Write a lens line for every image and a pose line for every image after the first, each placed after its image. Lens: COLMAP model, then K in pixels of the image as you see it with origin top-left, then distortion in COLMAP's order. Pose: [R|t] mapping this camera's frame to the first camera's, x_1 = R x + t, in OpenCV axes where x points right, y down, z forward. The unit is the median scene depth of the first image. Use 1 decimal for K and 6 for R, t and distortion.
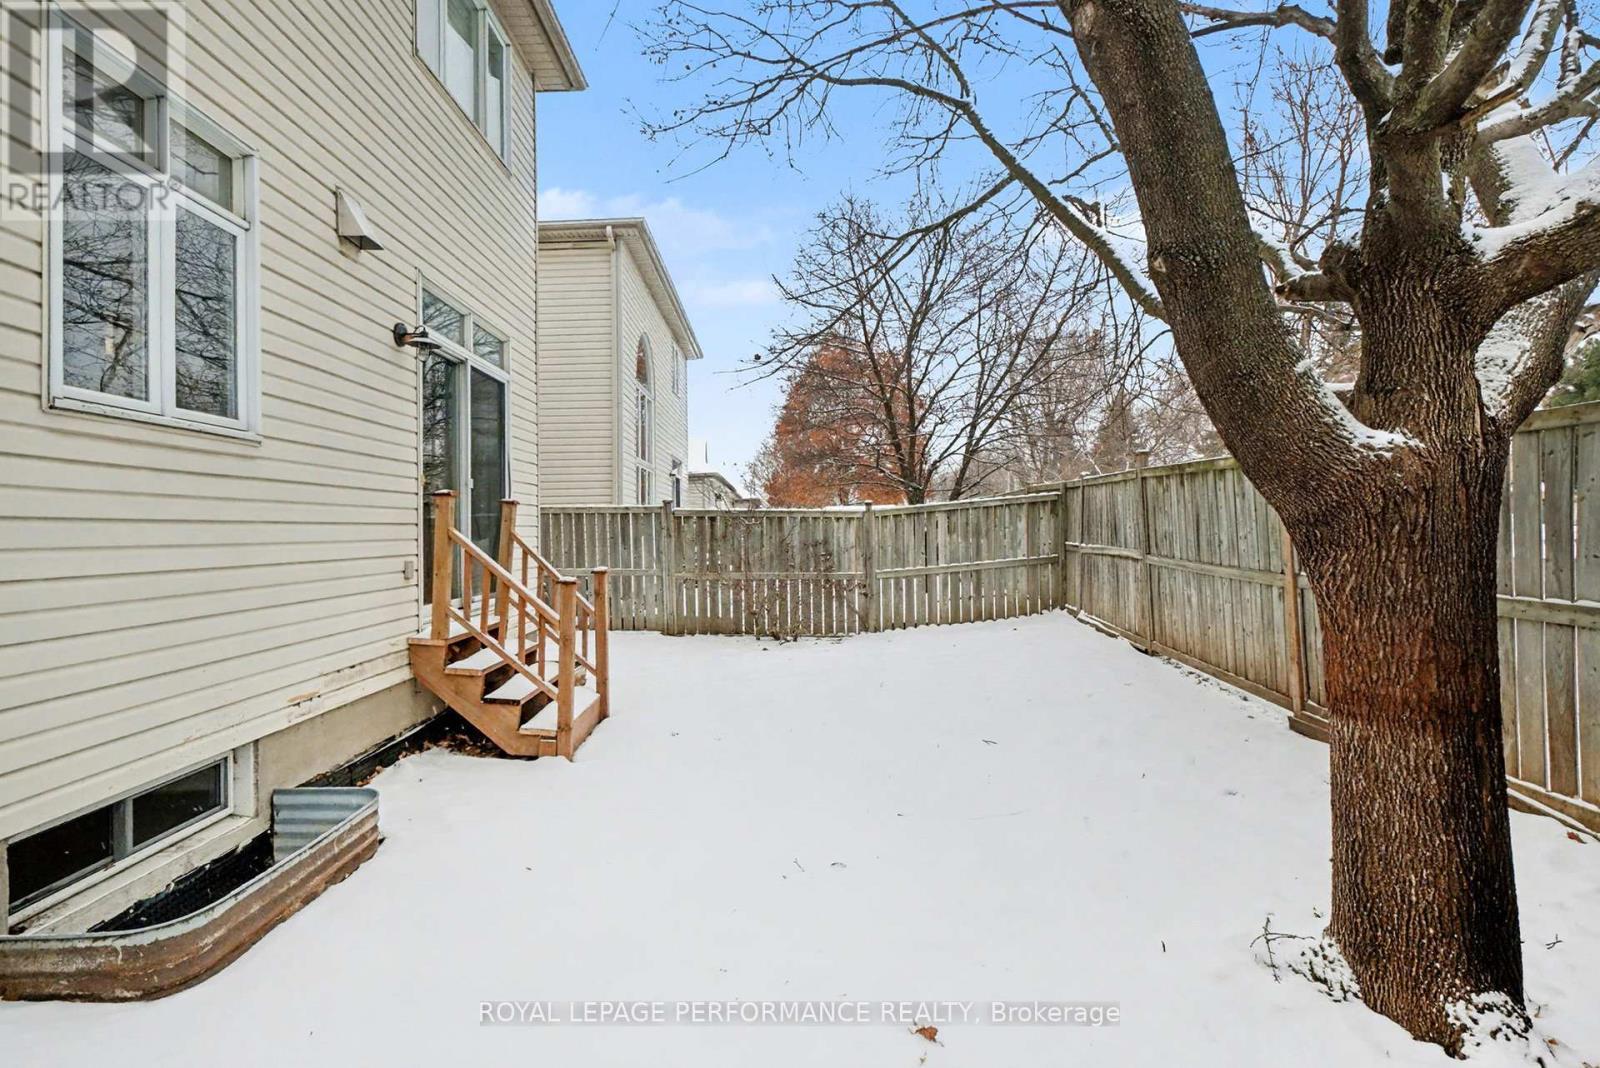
lens RADIAL K [[724.2, 0, 805.0], [0, 724.2, 529.2], [0, 0, 1]] dist [-0.004988, -0.000035]
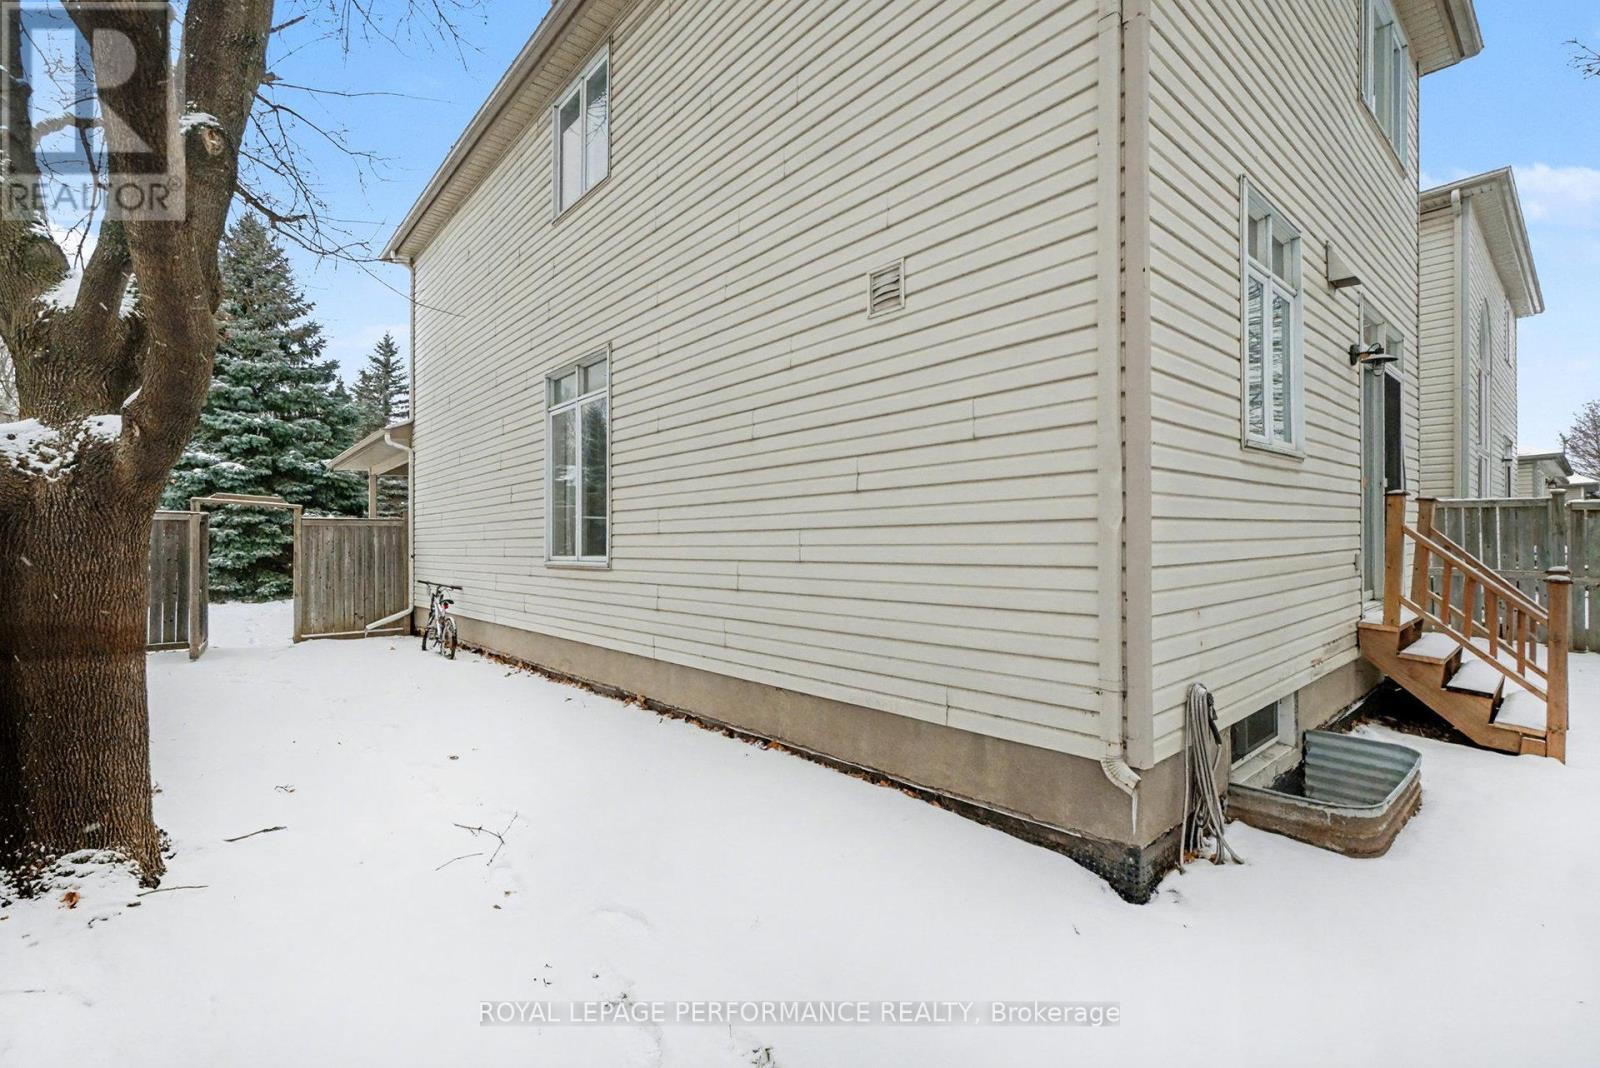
lens RADIAL K [[724.2, 0, 799.9], [0, 724.2, 527.9], [0, 0, 1]] dist [-0.004988, -0.000035]
pose [[0.690092, 0.017629, -0.723507, -0.339500], [-0.007255, 0.999822, 0.017442, -0.010454], [0.723686, -0.006788, 0.690096, -0.418758]]
